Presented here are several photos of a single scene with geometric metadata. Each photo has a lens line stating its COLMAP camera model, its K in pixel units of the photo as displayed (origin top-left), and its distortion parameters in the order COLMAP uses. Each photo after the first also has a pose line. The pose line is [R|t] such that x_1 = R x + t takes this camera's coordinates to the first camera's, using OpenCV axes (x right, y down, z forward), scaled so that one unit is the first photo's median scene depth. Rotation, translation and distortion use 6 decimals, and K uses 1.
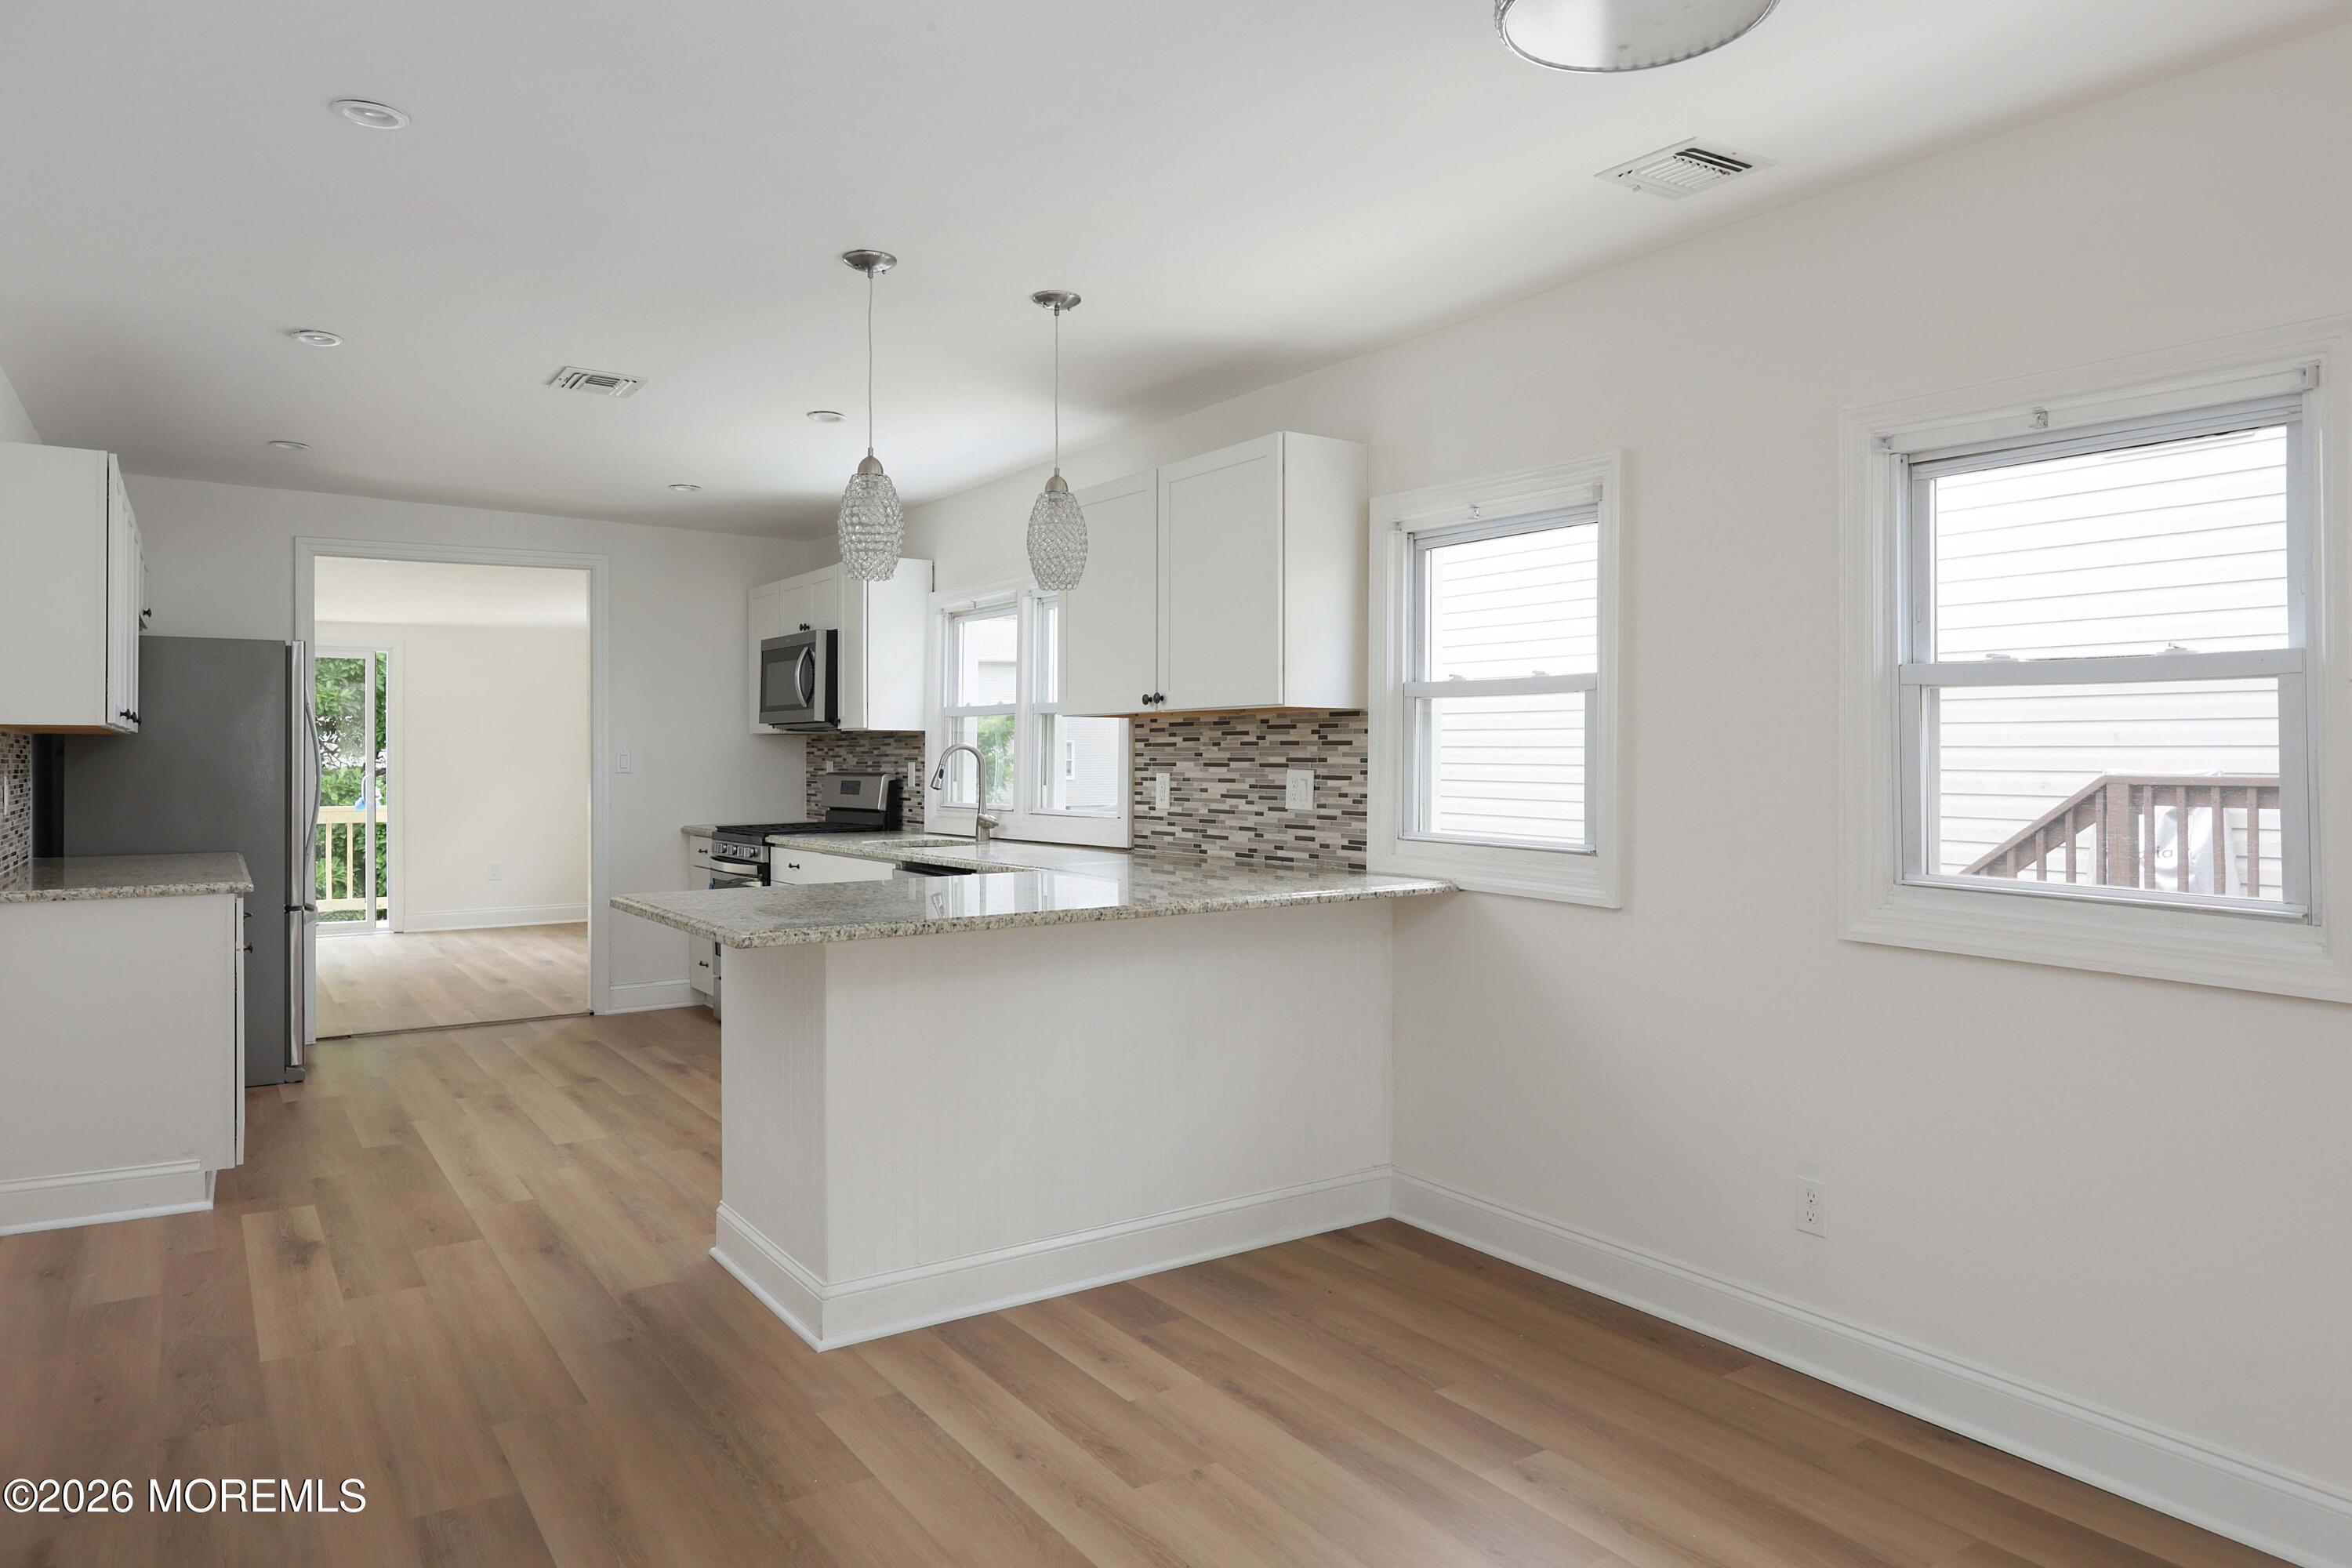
lens RADIAL K [[1520.9, 0, 1182.1], [0, 1520.9, 769.7], [0, 0, 1]] dist [0.010881, 0.002328]
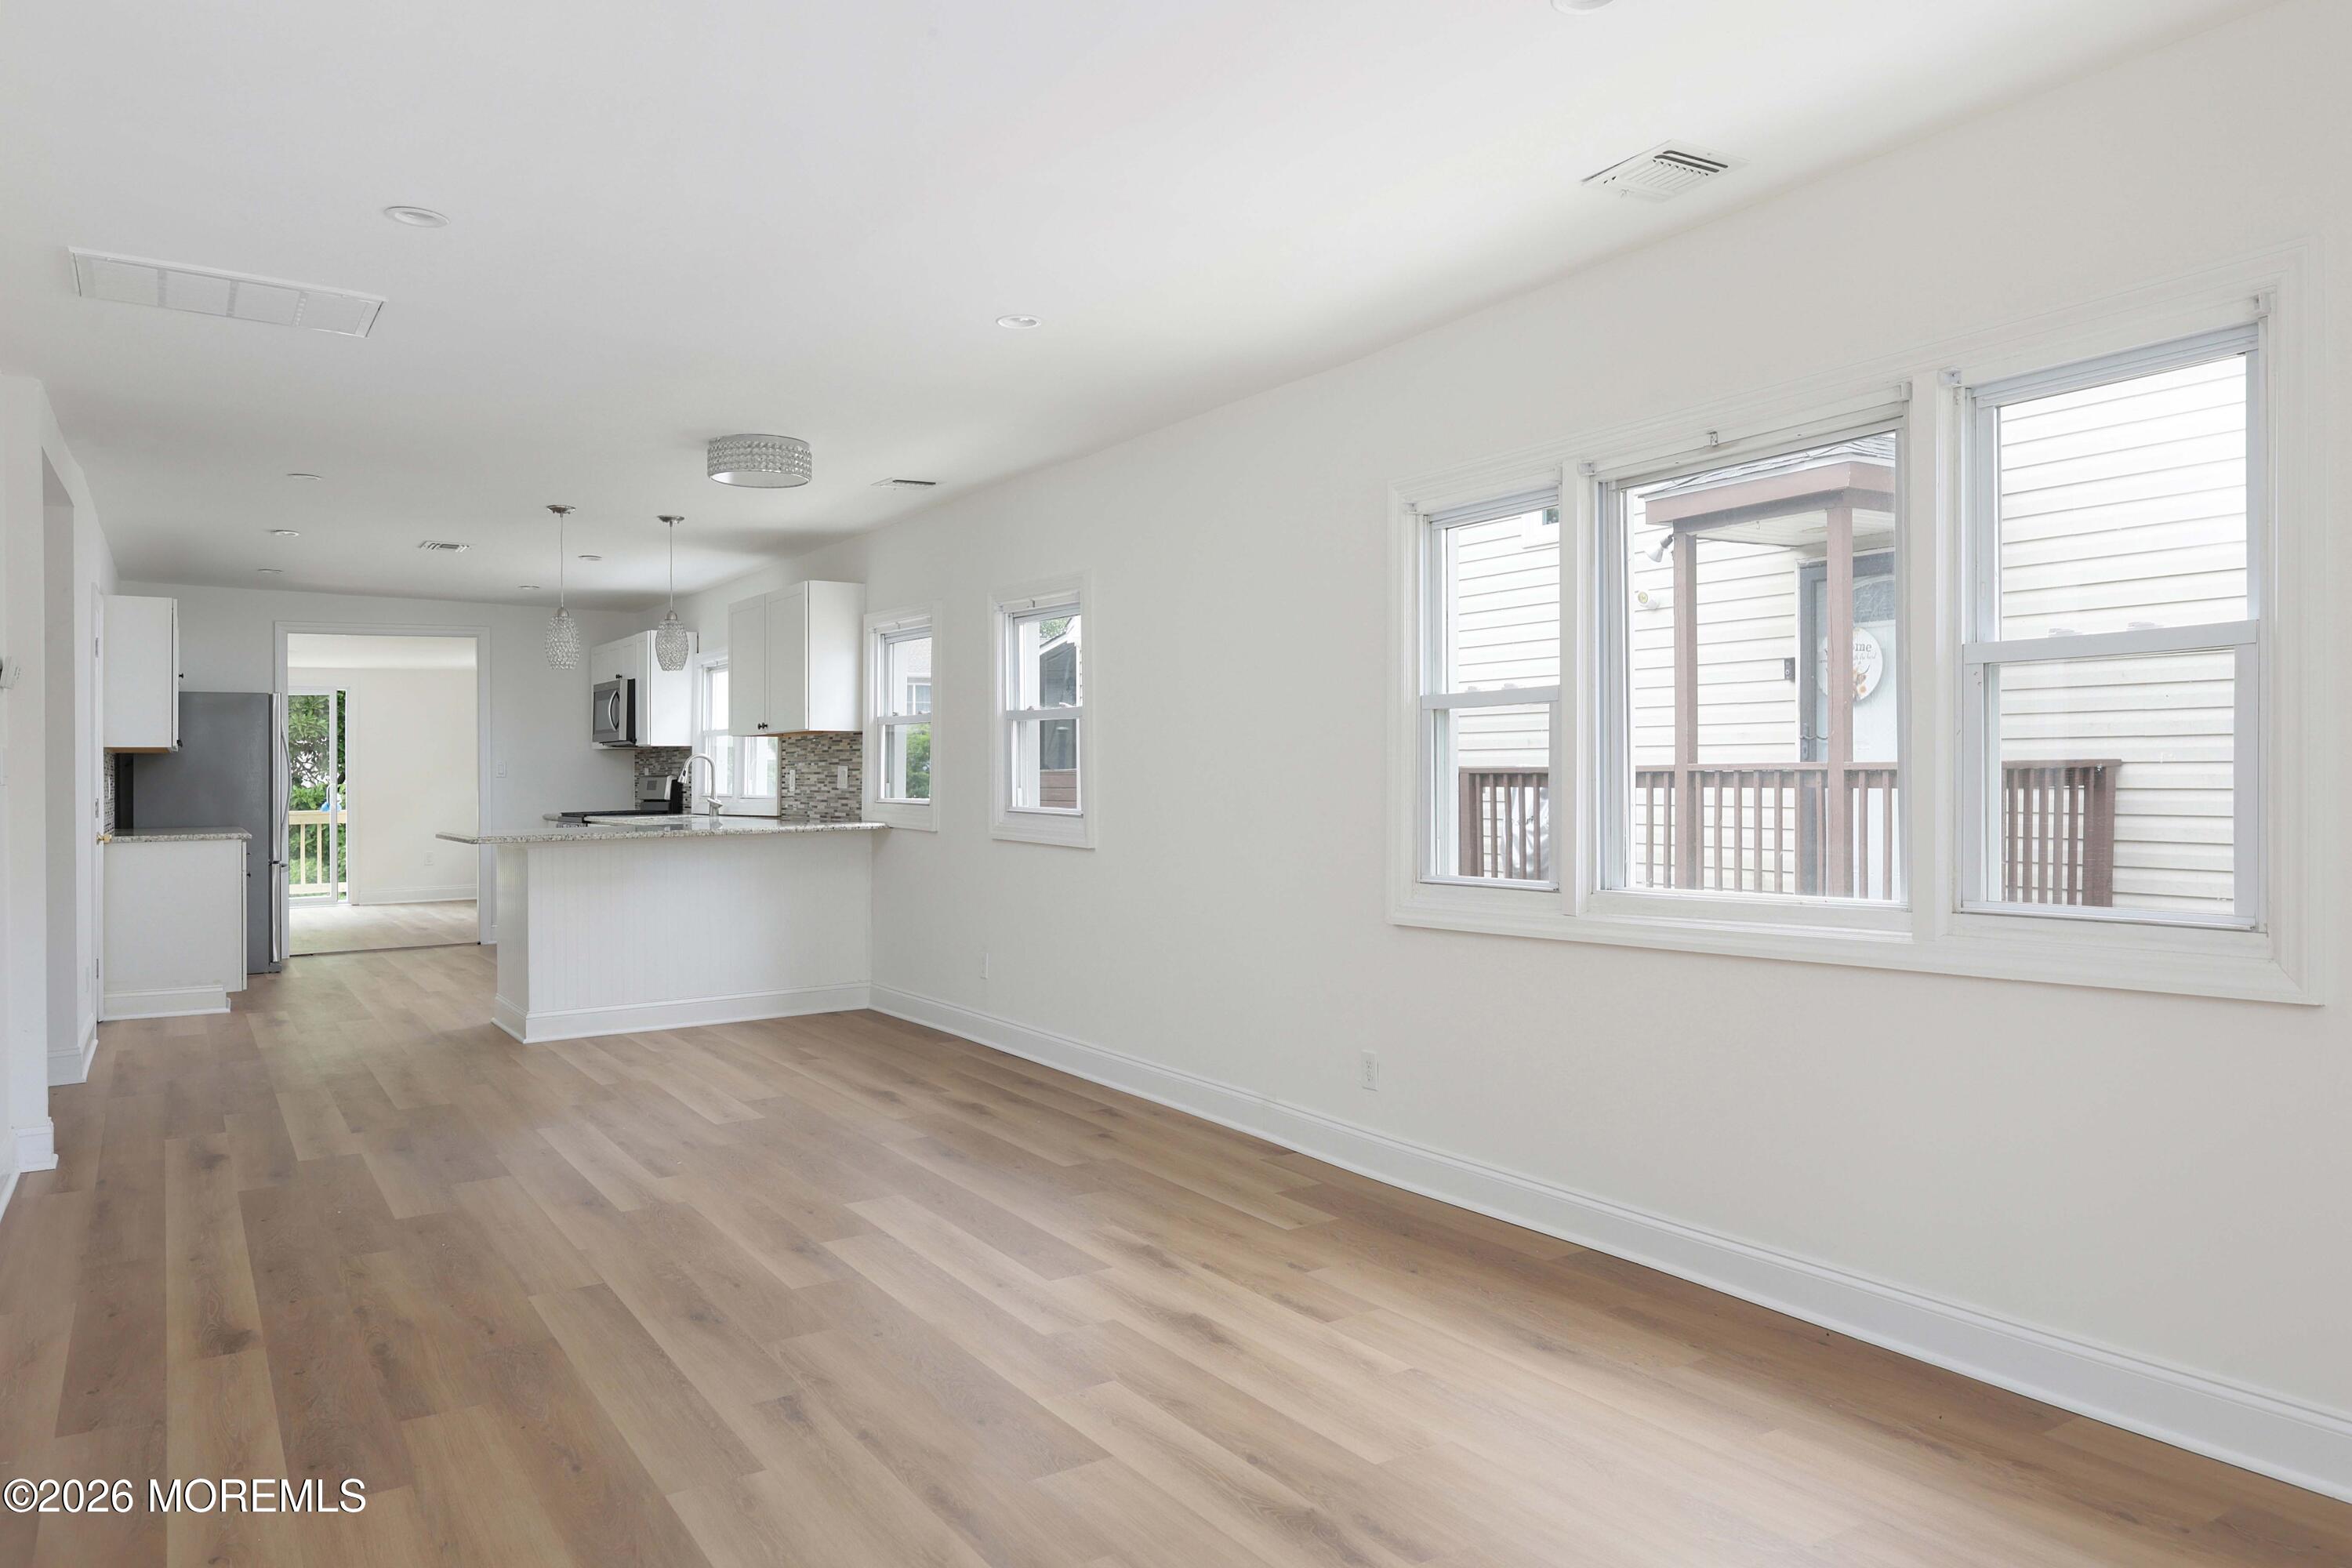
lens RADIAL K [[1604.0, 0, 1163.3], [0, 1604.0, 764.6], [0, 0, 1]] dist [0.026284, -0.010330]
pose [[0.999689, -0.008979, -0.023258, 0.438785], [0.008680, 0.999879, -0.012921, 0.023039], [0.023371, 0.012715, 0.999646, -0.755659]]
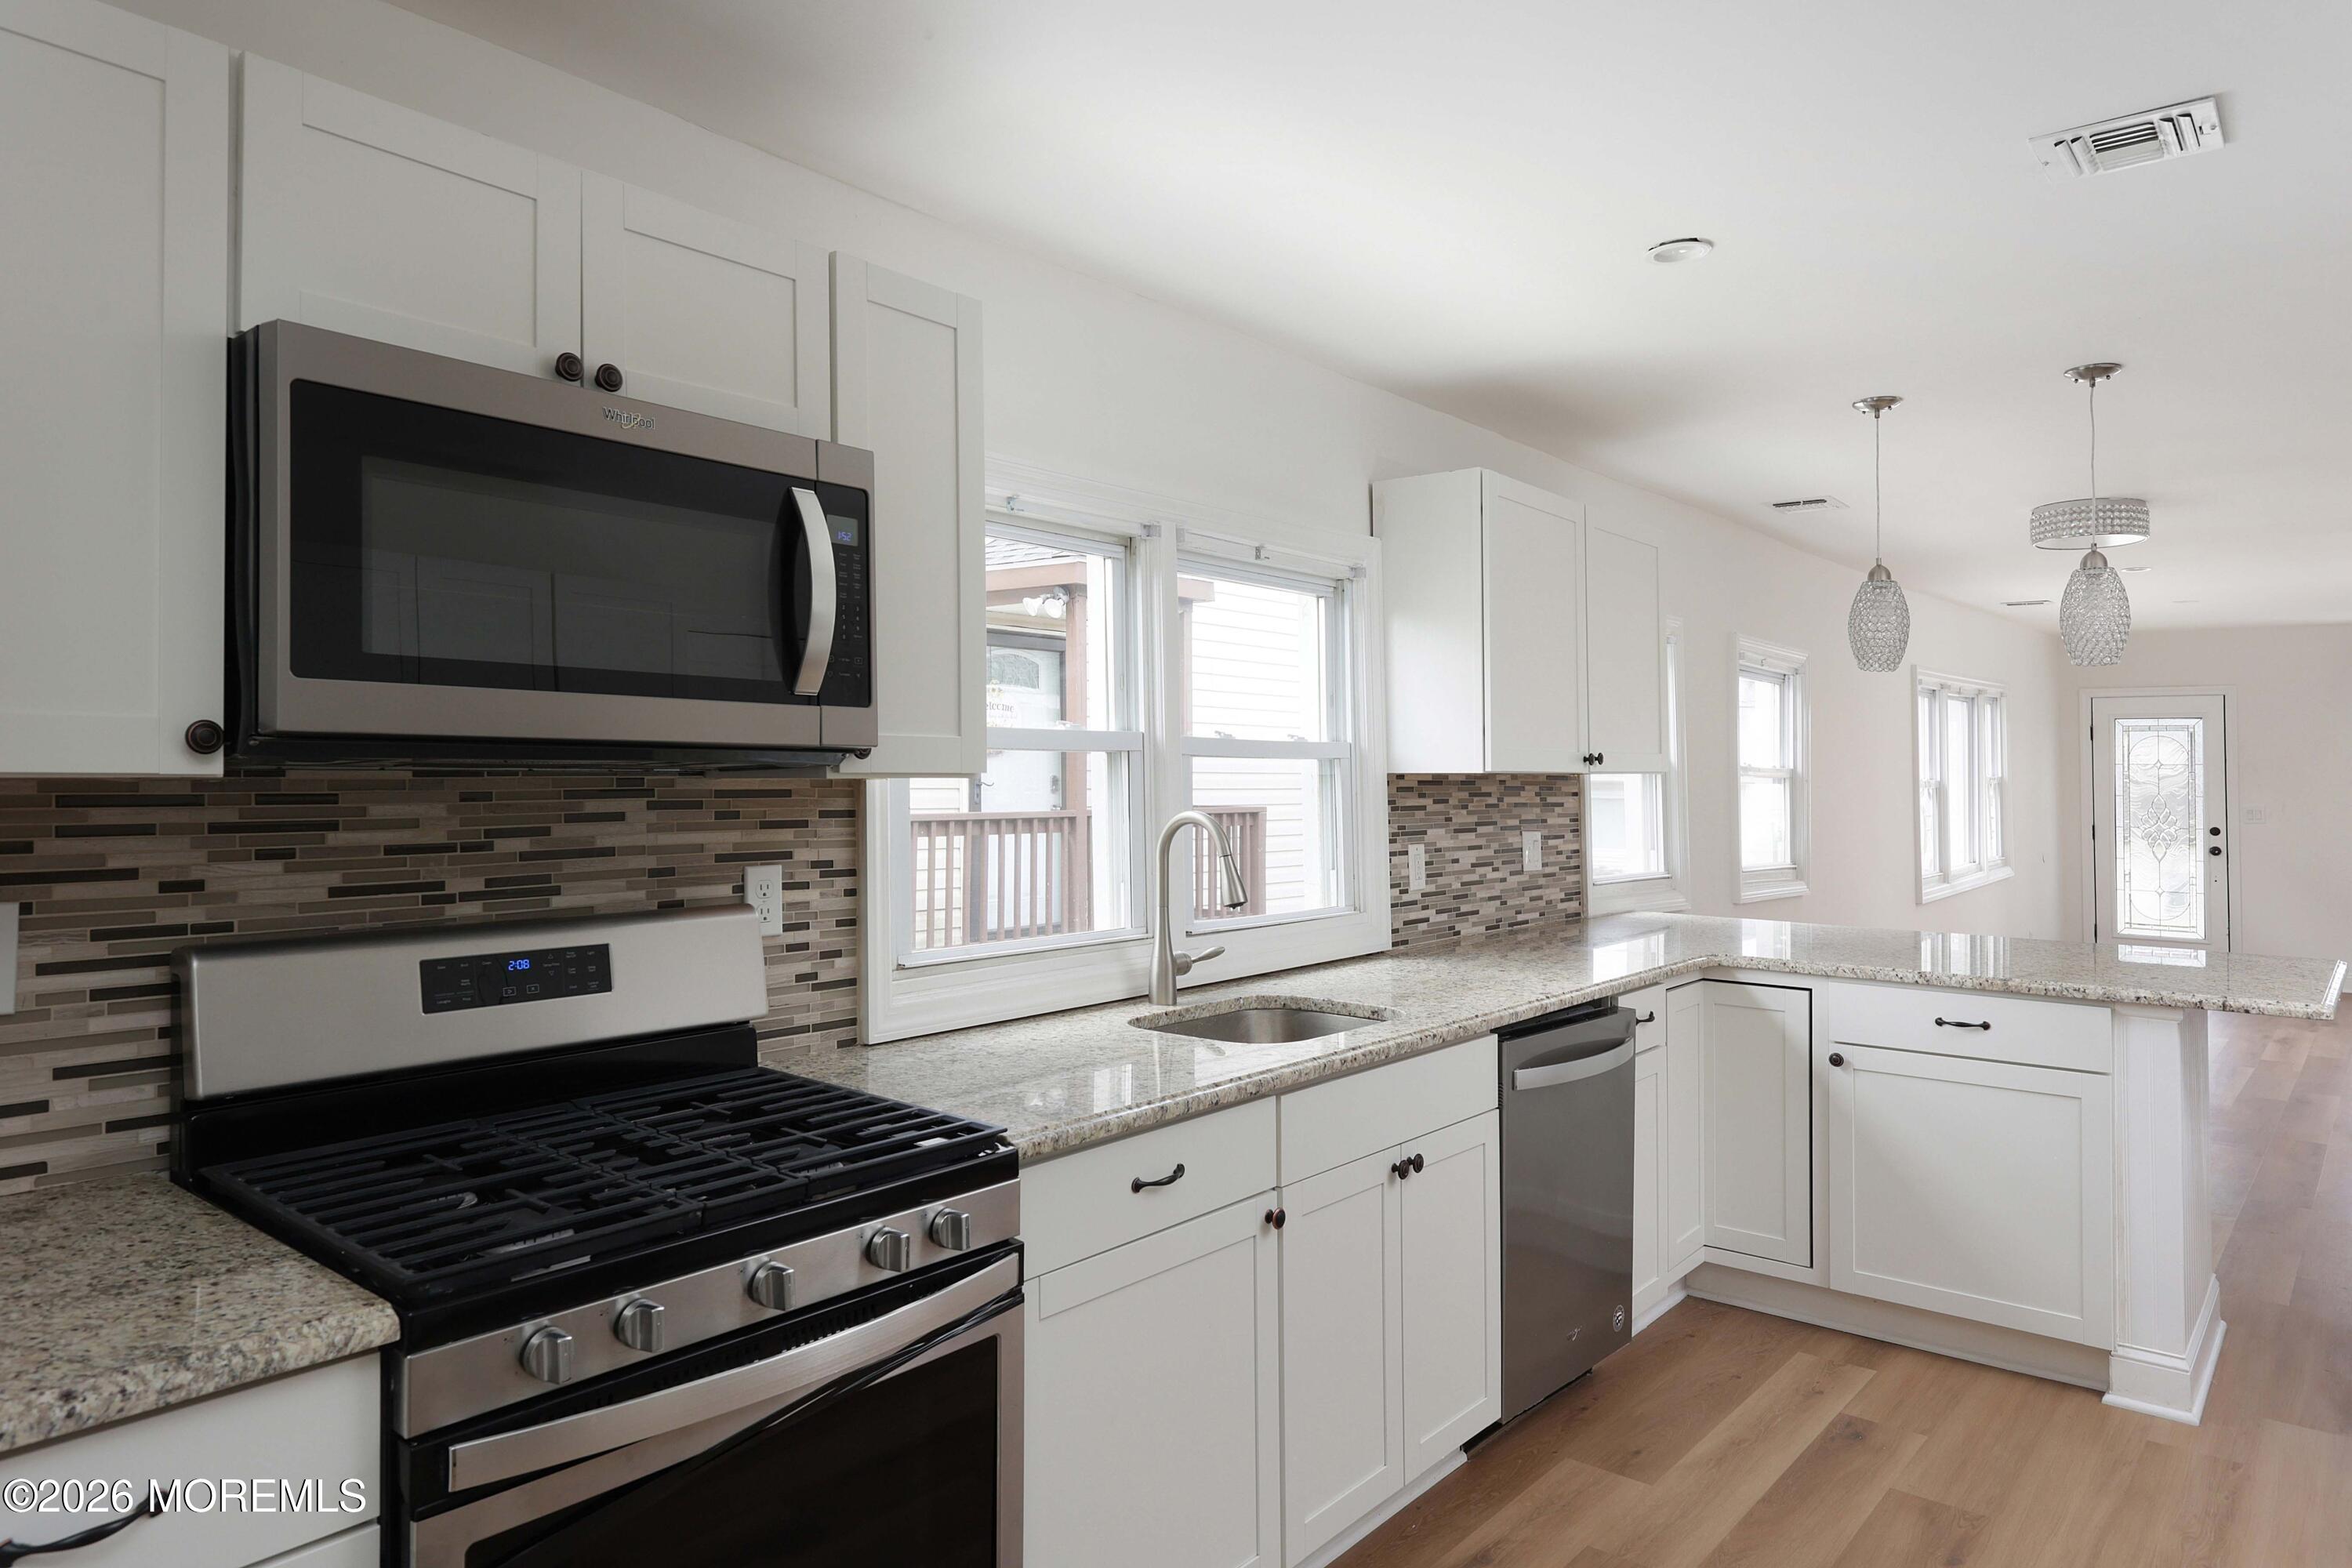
lens RADIAL K [[1520.9, 0, 1165.7], [0, 1520.9, 751.1], [0, 0, 1]] dist [0.010881, 0.002328]
pose [[-0.301924, 0.019346, 0.953136, -0.730750], [0.006980, 0.999812, -0.018082, -0.032942], [-0.953307, 0.001193, -0.302002, 1.375812]]
